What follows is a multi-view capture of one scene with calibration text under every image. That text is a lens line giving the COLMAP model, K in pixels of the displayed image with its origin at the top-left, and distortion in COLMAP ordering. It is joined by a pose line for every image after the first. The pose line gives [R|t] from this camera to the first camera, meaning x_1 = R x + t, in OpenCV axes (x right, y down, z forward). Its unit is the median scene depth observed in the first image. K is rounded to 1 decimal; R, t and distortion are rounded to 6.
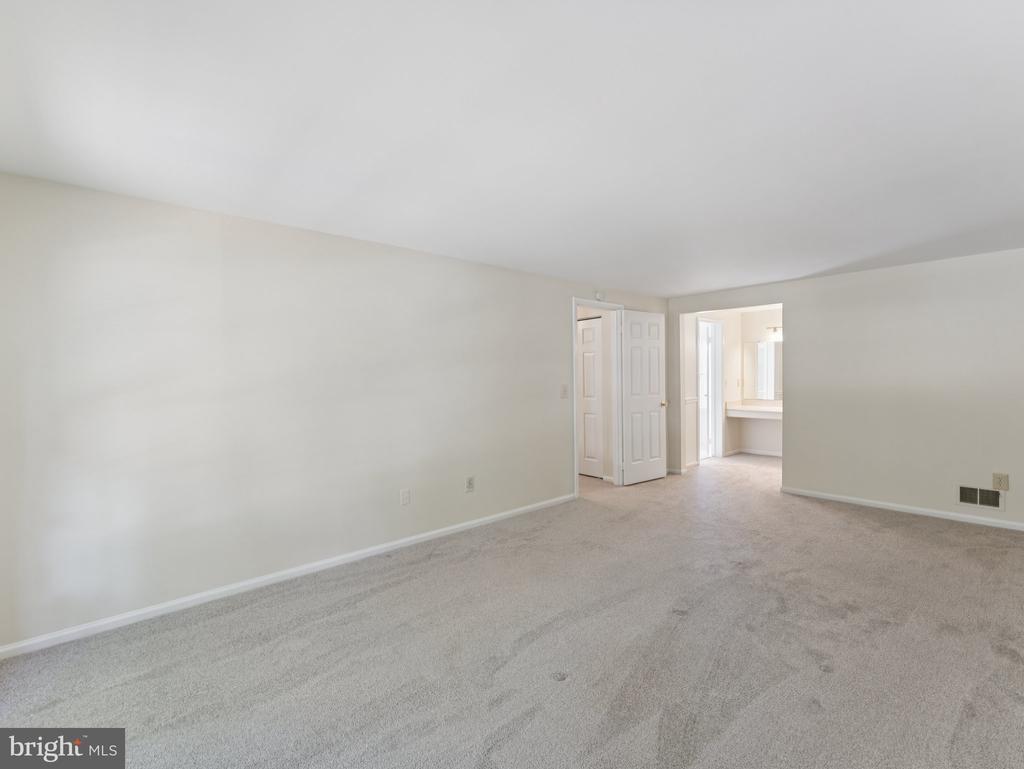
lens RADIAL K [[466.2, 0, 512.0], [0, 466.2, 384.5], [0, 0, 1]] dist [-0.000154, 0.000124]
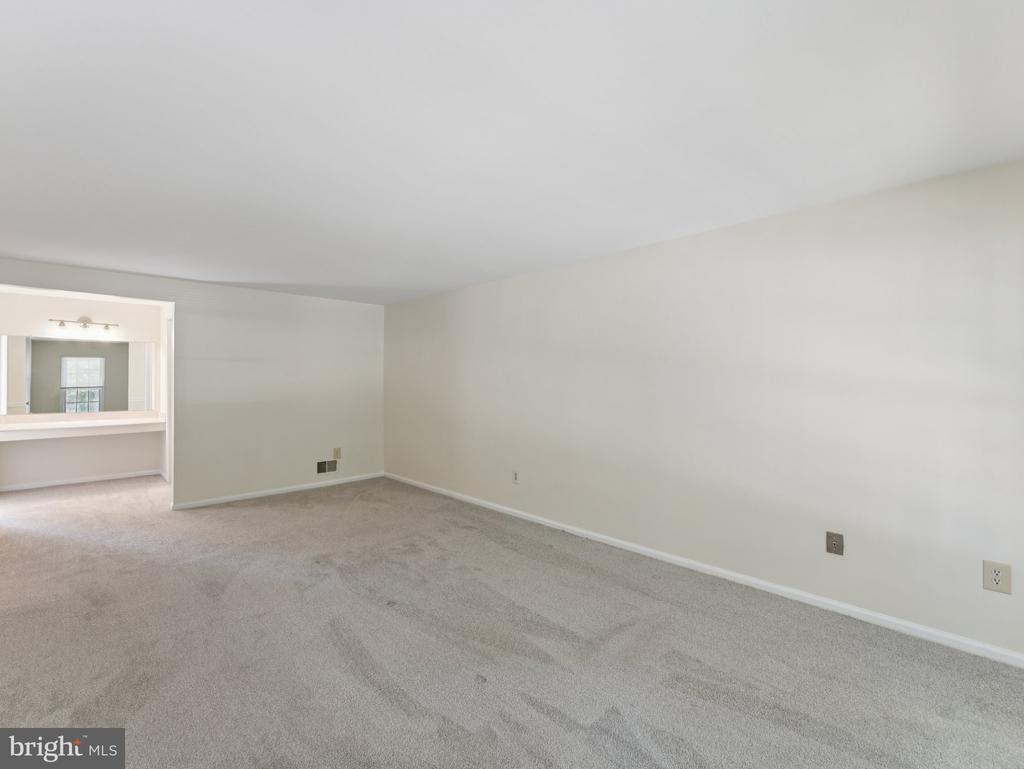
lens RADIAL K [[466.2, 0, 512.0], [0, 466.2, 384.5], [0, 0, 1]] dist [-0.000154, 0.000124]
pose [[-0.057513, 0.000364, 0.998345, -0.476976], [0.017989, 0.999838, 0.000672, -0.003761], [-0.998183, 0.017998, -0.057510, 0.518709]]
